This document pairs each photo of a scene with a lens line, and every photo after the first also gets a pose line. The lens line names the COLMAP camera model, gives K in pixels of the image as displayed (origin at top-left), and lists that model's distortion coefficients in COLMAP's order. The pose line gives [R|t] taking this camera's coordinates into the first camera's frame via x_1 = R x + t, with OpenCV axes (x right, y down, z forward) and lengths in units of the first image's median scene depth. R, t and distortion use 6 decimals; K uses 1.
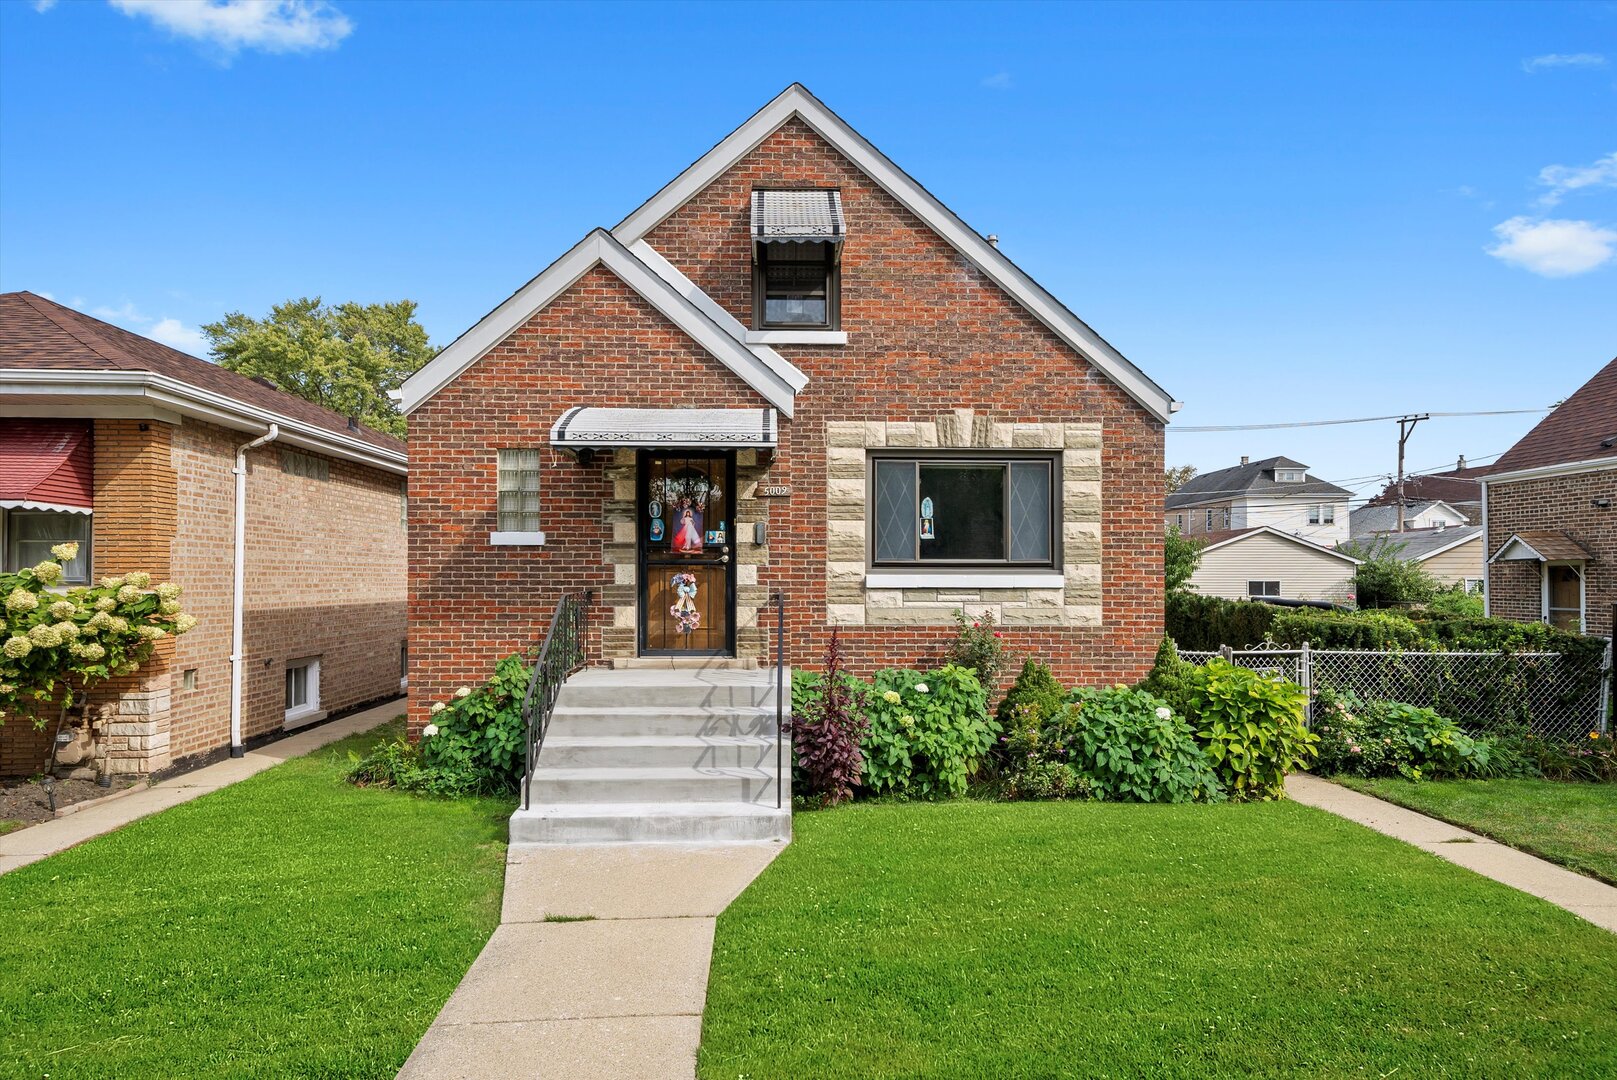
lens RADIAL K [[981.8, 0, 811.1], [0, 981.8, 554.1], [0, 0, 1]] dist [0.023376, 0.006411]
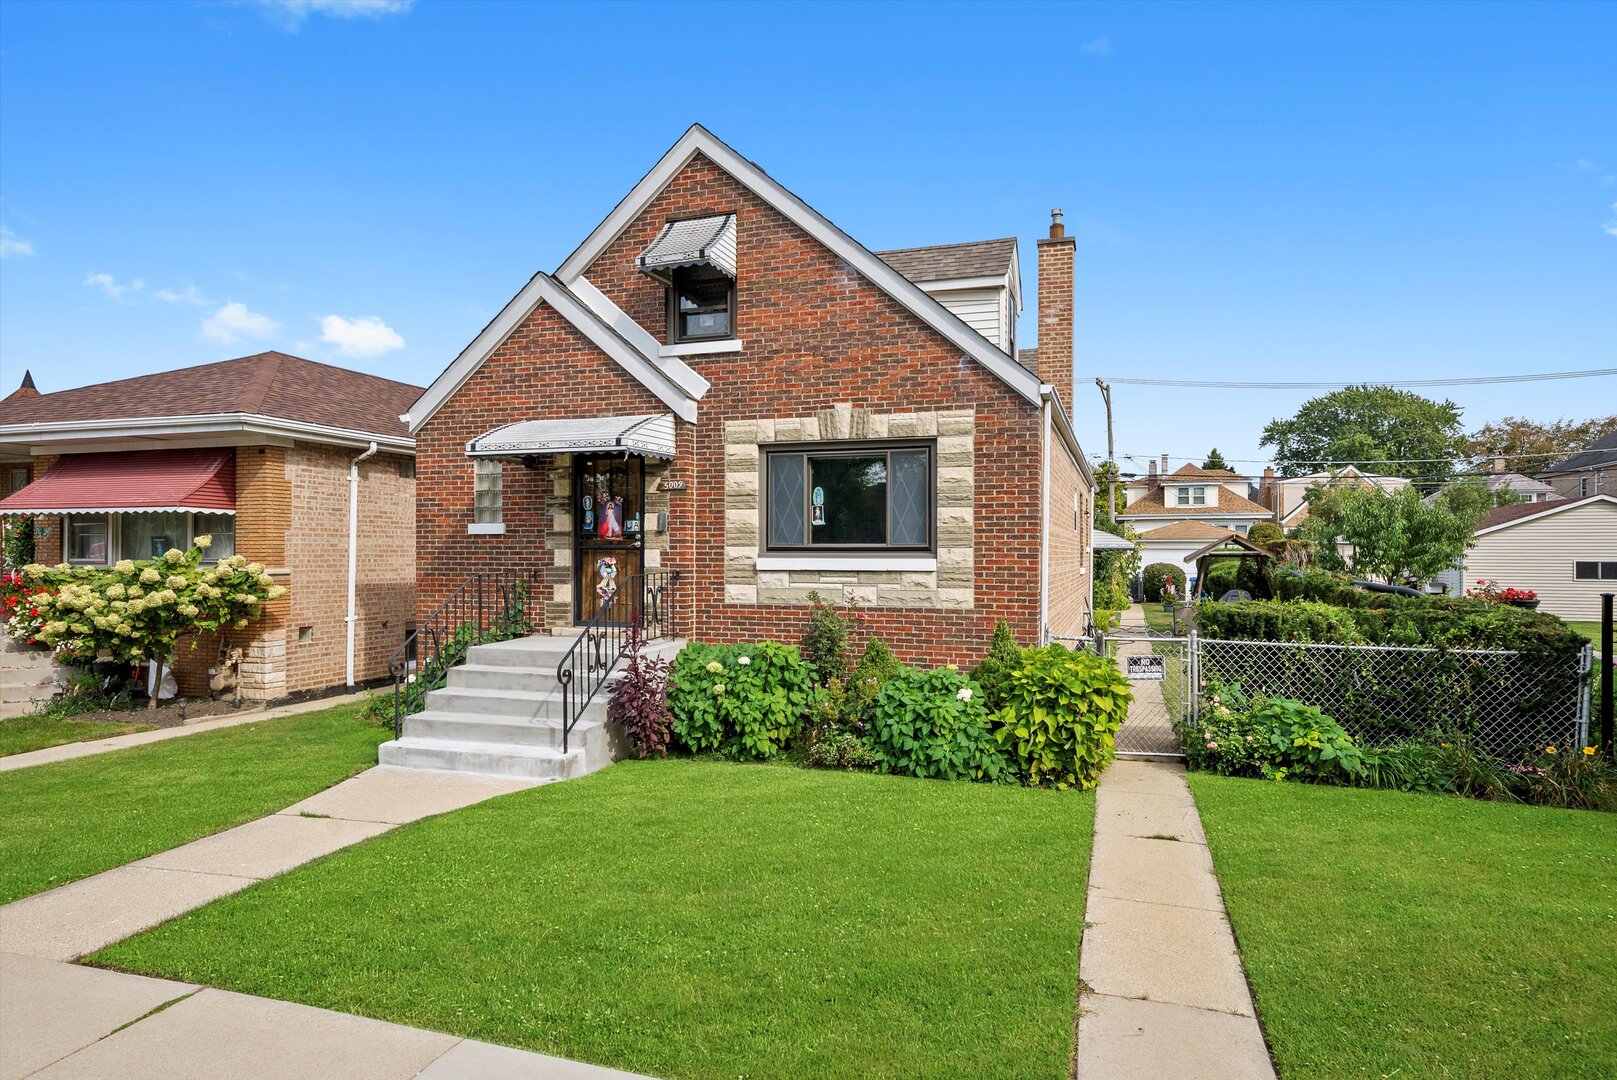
lens RADIAL K [[981.8, 0, 813.1], [0, 981.8, 536.6], [0, 0, 1]] dist [0.023376, 0.006411]
pose [[0.931820, -0.006024, -0.362870, 0.521769], [0.008722, 0.999945, 0.005799, -0.009235], [0.362815, -0.008568, 0.931822, -0.009323]]
